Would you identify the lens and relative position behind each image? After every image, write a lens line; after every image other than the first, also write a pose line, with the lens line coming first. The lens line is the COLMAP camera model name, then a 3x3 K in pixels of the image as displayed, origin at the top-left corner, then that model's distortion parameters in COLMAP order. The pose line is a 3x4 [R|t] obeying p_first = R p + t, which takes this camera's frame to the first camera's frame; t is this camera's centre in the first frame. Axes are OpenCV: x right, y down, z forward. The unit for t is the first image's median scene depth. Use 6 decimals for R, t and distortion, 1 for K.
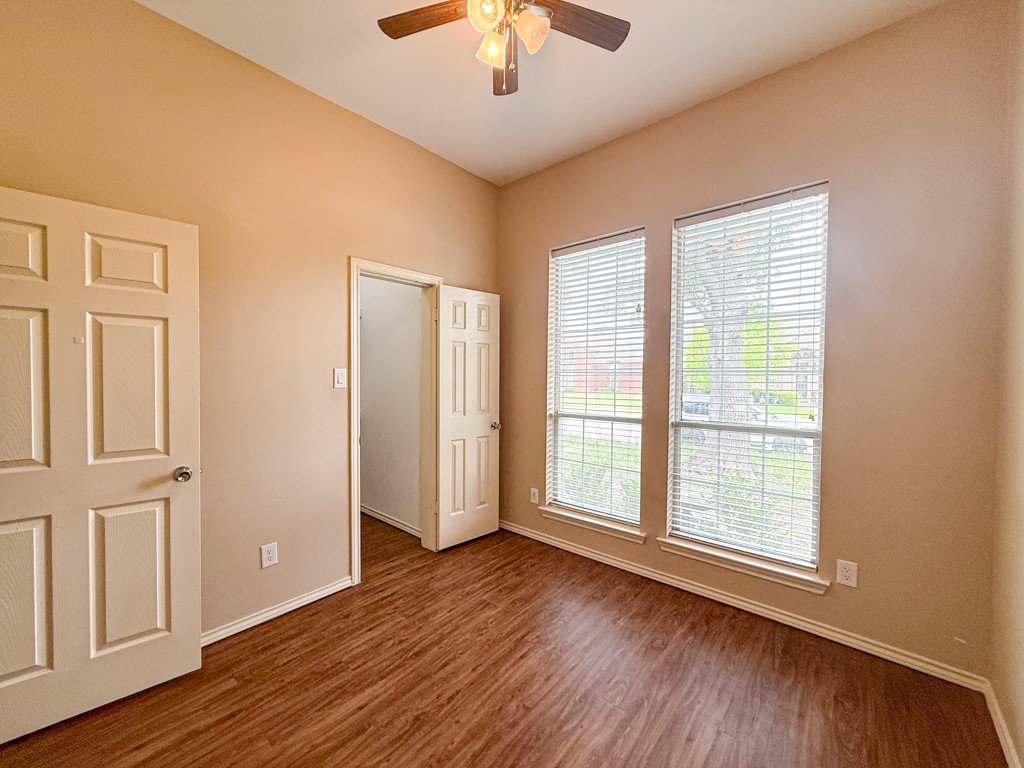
lens RADIAL K [[406.0, 0, 510.1], [0, 406.0, 382.9], [0, 0, 1]] dist [-0.002937, 0.000417]
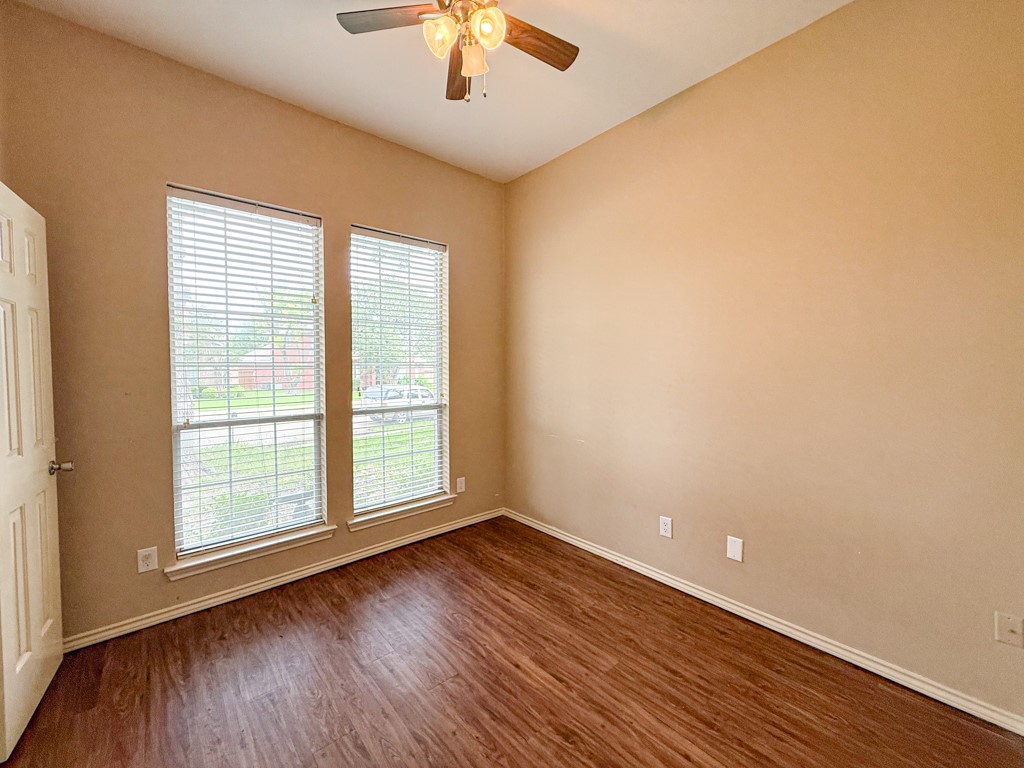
lens RADIAL K [[406.0, 0, 510.1], [0, 406.0, 382.9], [0, 0, 1]] dist [-0.002937, 0.000417]
pose [[0.124231, -0.043323, 0.991307, -0.582785], [0.021875, 0.998923, 0.040914, -0.015350], [-0.992012, 0.016602, 0.125045, 0.417328]]
